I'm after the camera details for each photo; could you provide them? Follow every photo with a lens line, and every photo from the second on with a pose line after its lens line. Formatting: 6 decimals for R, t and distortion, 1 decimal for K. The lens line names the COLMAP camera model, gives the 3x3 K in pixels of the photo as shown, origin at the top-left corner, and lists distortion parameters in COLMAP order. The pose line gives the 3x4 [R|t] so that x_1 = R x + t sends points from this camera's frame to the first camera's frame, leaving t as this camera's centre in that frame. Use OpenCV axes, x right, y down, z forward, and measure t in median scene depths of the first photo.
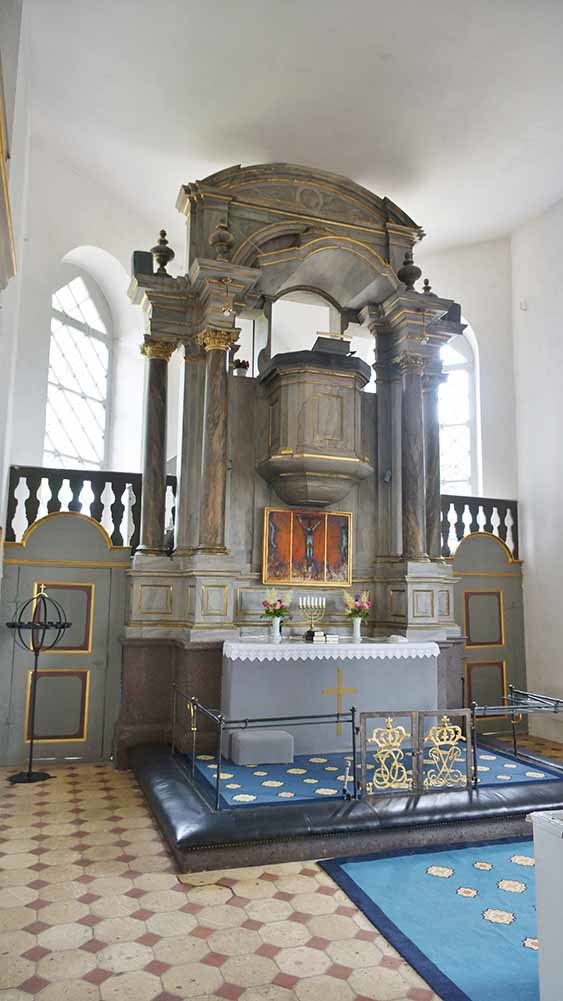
lens RADIAL K [[676.9, 0, 281.5], [0, 676.9, 500.5], [0, 0, 1]] dist [-0.021553, -0.000946]
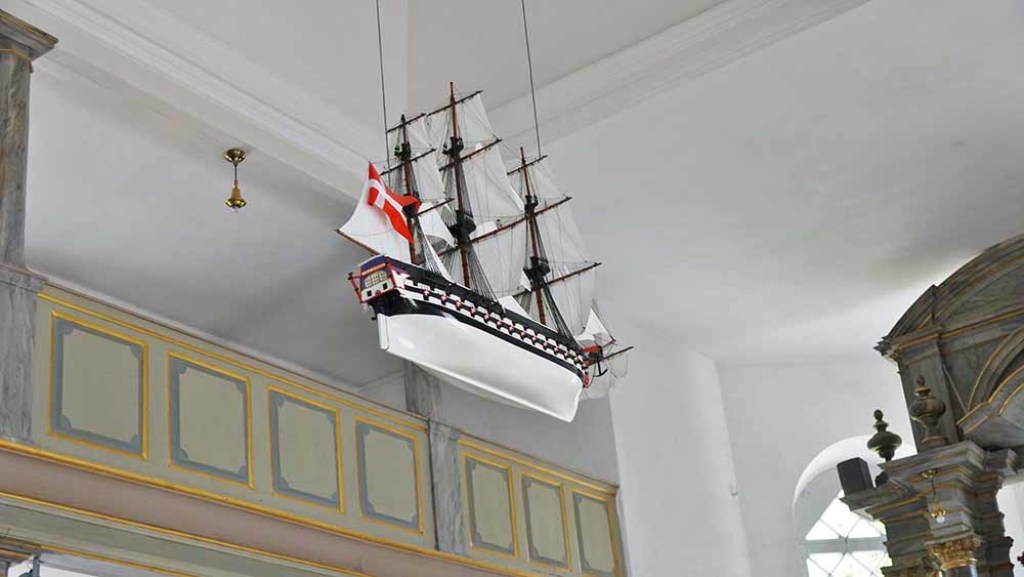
lens RADIAL K [[1484.1, 0, 512.0], [0, 1484.1, 288.5], [0, 0, 1]] dist [0.021413, 0.032827]
pose [[0.578280, -0.406804, -0.707180, 0.827204], [0.205041, 0.911460, -0.356649, -0.028319], [0.789652, 0.061242, 0.610490, -0.321059]]
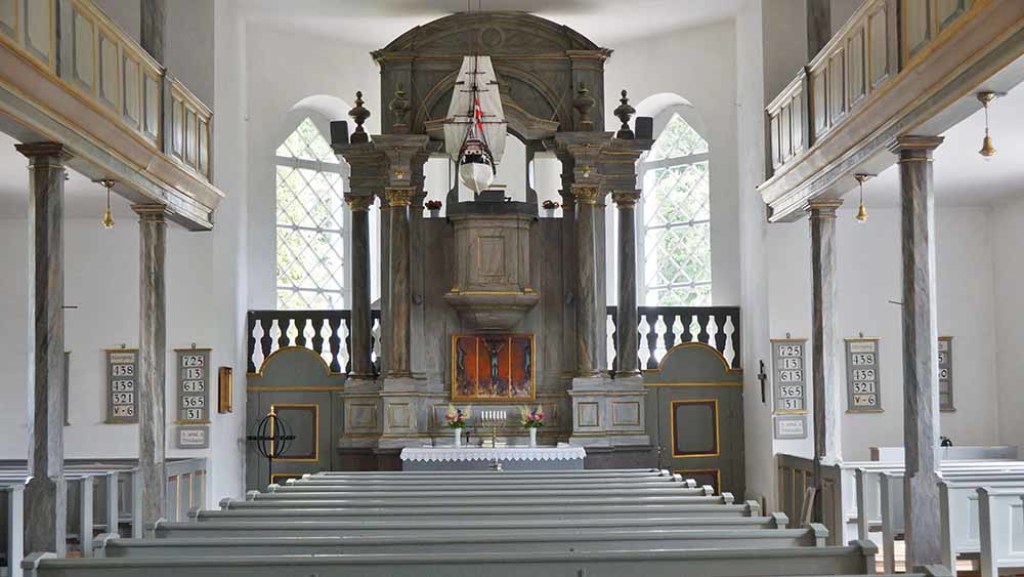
lens RADIAL K [[1484.1, 0, 512.0], [0, 1484.1, 288.5], [0, 0, 1]] dist [0.021413, 0.032827]
pose [[0.947460, -0.050044, -0.315935, 0.876695], [0.067068, 0.996811, 0.043235, -0.170696], [0.312764, -0.062153, 0.947795, -1.360774]]
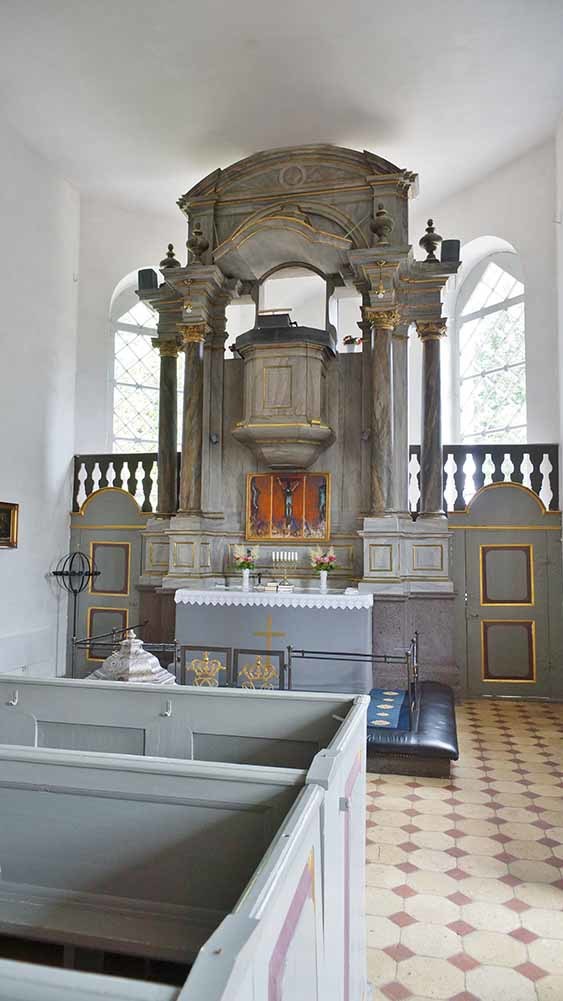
lens RADIAL K [[684.3, 0, 281.5], [0, 684.3, 500.5], [0, 0, 1]] dist [-0.003026, 0.000192]
pose [[0.852047, -0.045892, -0.521450, 0.621514], [0.074845, 0.996595, 0.034588, 0.020144], [0.518088, -0.068498, 0.852580, 0.051181]]
